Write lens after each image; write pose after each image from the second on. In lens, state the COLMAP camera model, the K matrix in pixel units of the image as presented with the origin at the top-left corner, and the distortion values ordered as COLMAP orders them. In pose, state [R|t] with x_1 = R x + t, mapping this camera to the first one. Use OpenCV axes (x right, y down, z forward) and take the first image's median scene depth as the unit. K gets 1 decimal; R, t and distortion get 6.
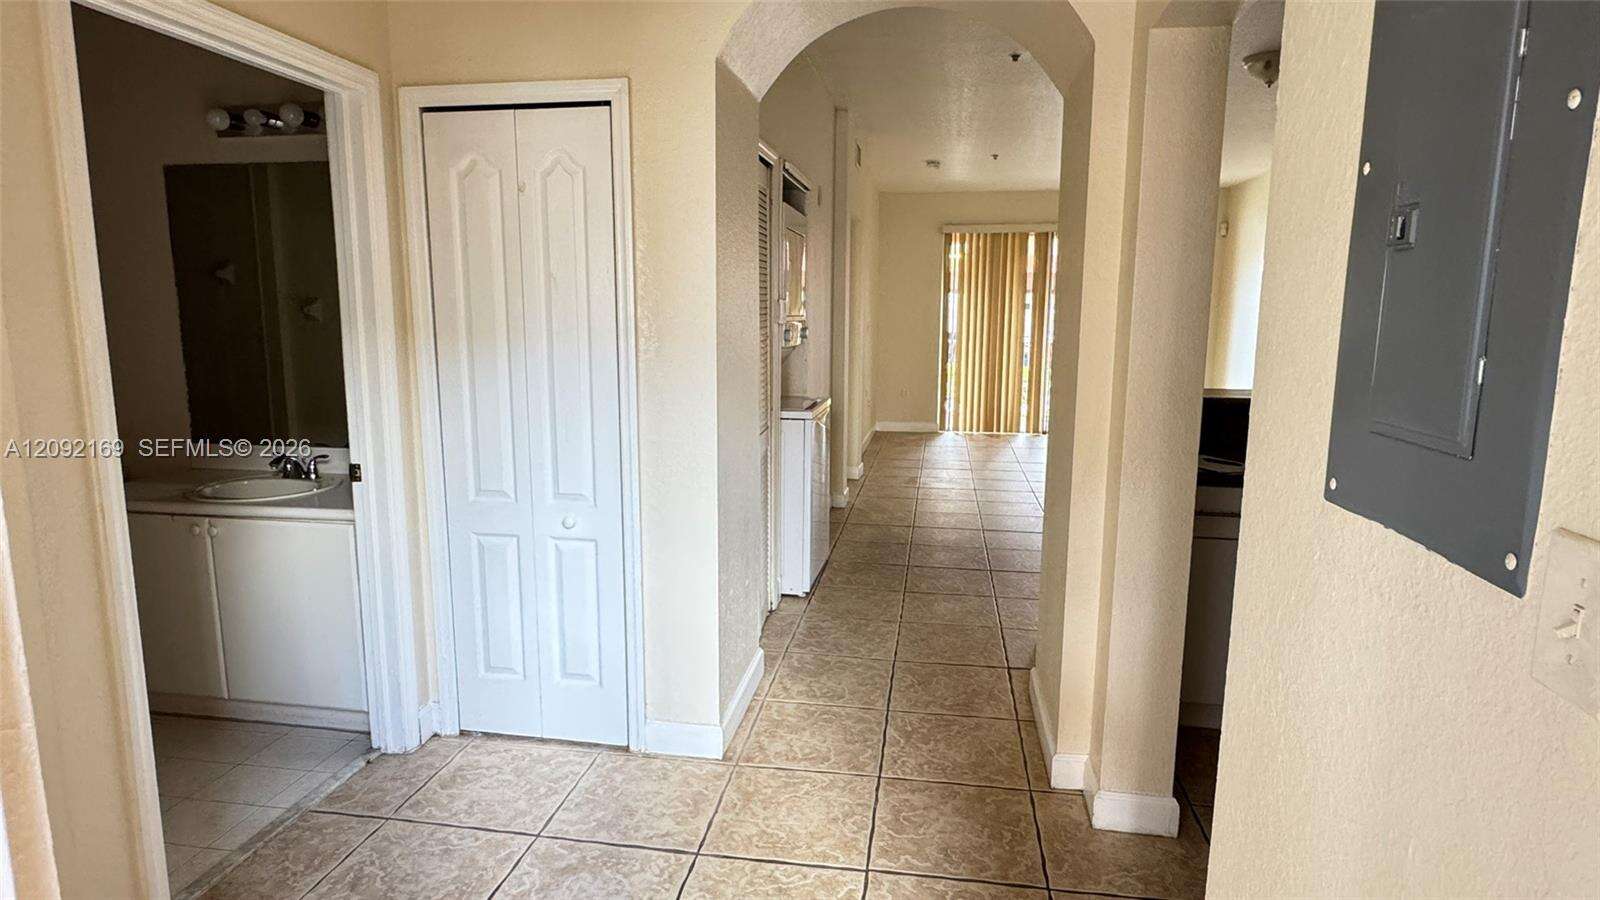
lens RADIAL K [[878.5, 0, 800.0], [0, 878.5, 450.0], [0, 0, 1]] dist [-0.000939, -0.000168]
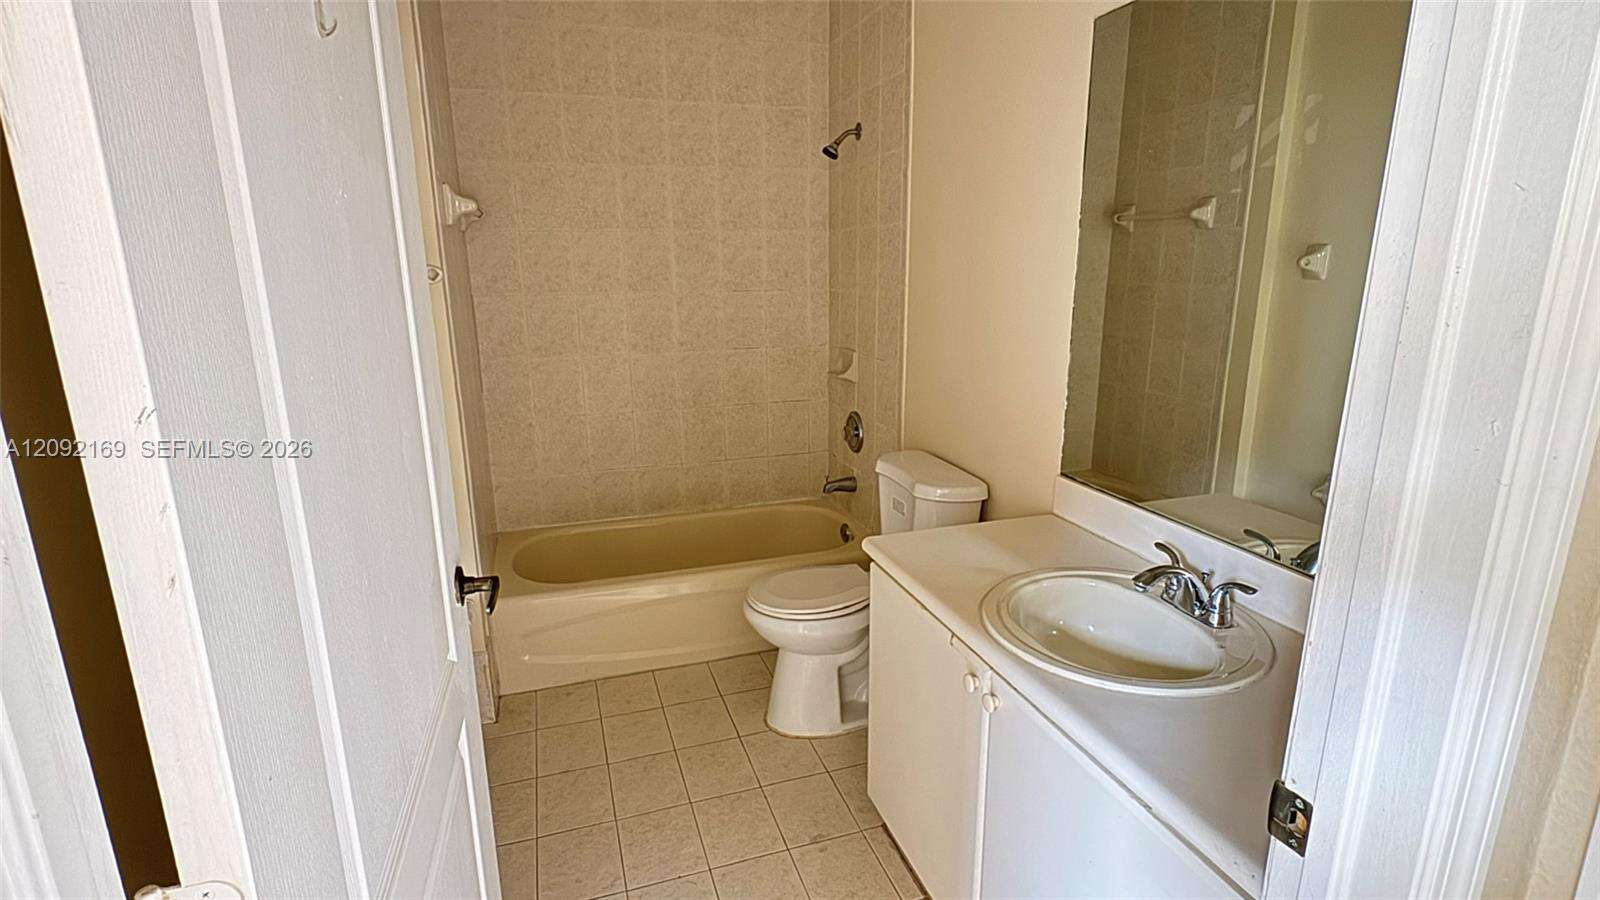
lens RADIAL K [[777.4, 0, 800.0], [0, 777.4, 450.0], [0, 0, 1]] dist [0.000060, 0.000378]
pose [[0.468490, 0.205891, -0.859142, -0.313402], [-0.133067, 0.977816, 0.161769, -0.099469], [0.873390, 0.038536, 0.485495, 0.589321]]
